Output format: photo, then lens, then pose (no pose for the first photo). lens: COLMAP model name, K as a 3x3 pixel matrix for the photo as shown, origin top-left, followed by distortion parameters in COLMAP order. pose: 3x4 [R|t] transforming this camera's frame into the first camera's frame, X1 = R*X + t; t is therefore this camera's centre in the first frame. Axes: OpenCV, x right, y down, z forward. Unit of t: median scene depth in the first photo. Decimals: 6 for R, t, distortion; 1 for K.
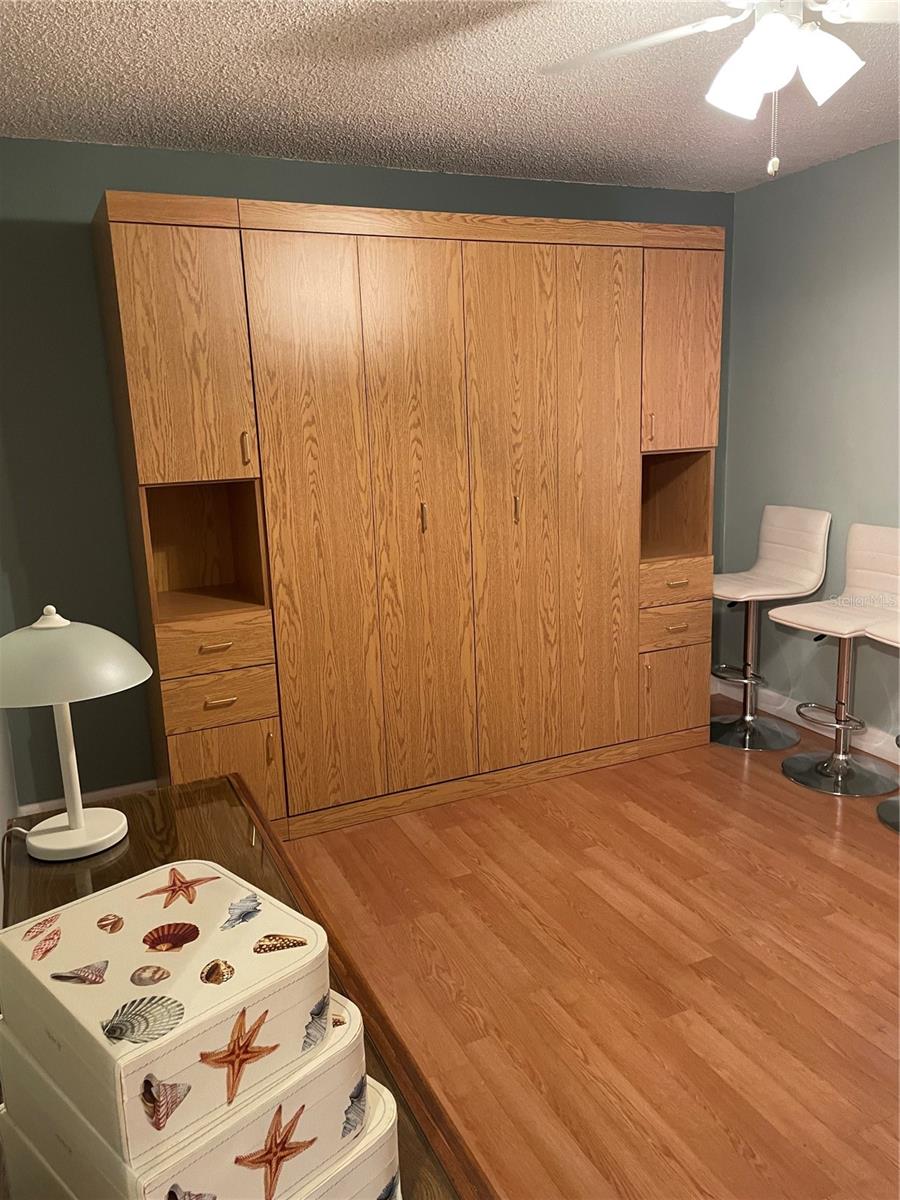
lens RADIAL K [[913.3, 0, 433.0], [0, 913.3, 592.7], [0, 0, 1]] dist [0.077820, -0.116627]
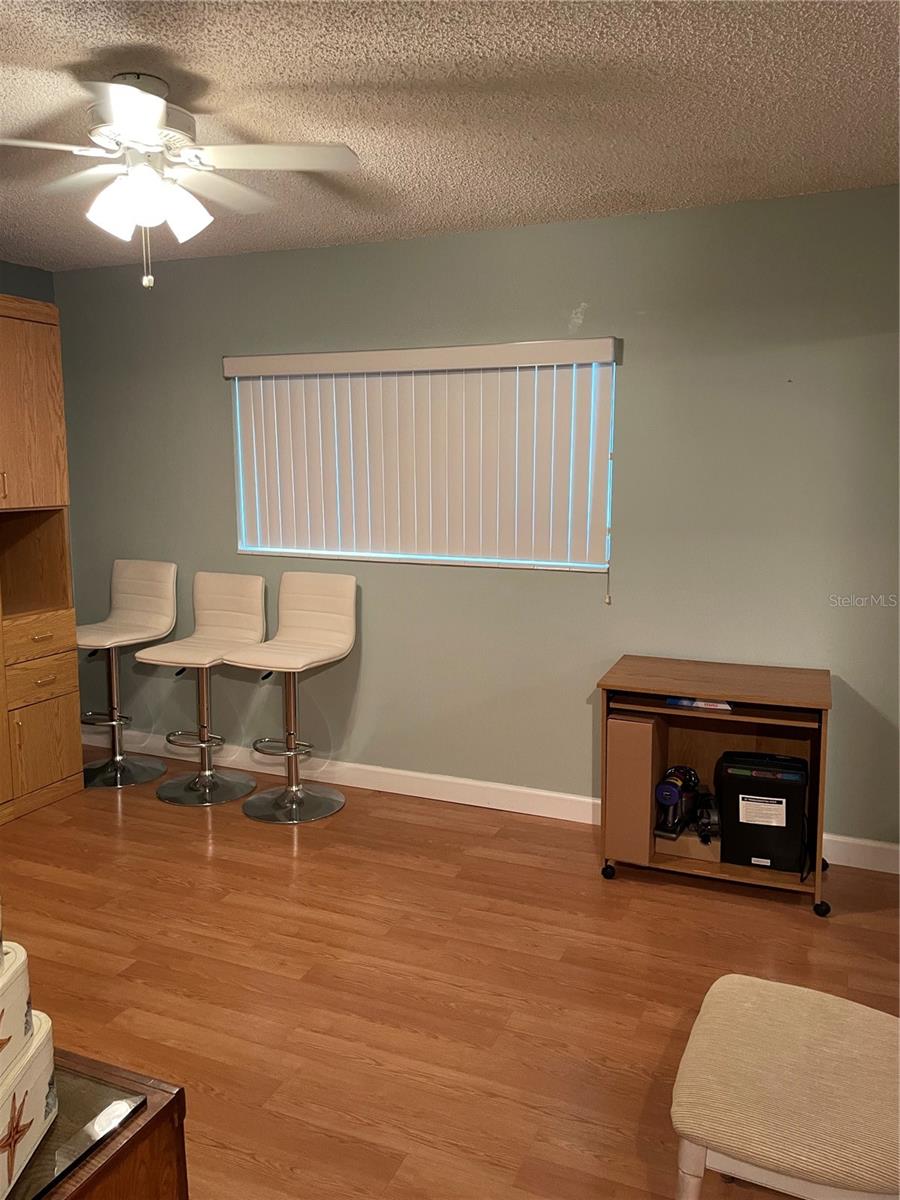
lens RADIAL K [[925.8, 0, 462.4], [0, 925.8, 550.7], [0, 0, 1]] dist [0.090397, -0.097276]
pose [[0.728621, -0.026272, 0.684413, -0.106983], [0.103574, 0.991999, -0.072184, 0.018595], [-0.677041, 0.123482, 0.725512, -0.086931]]
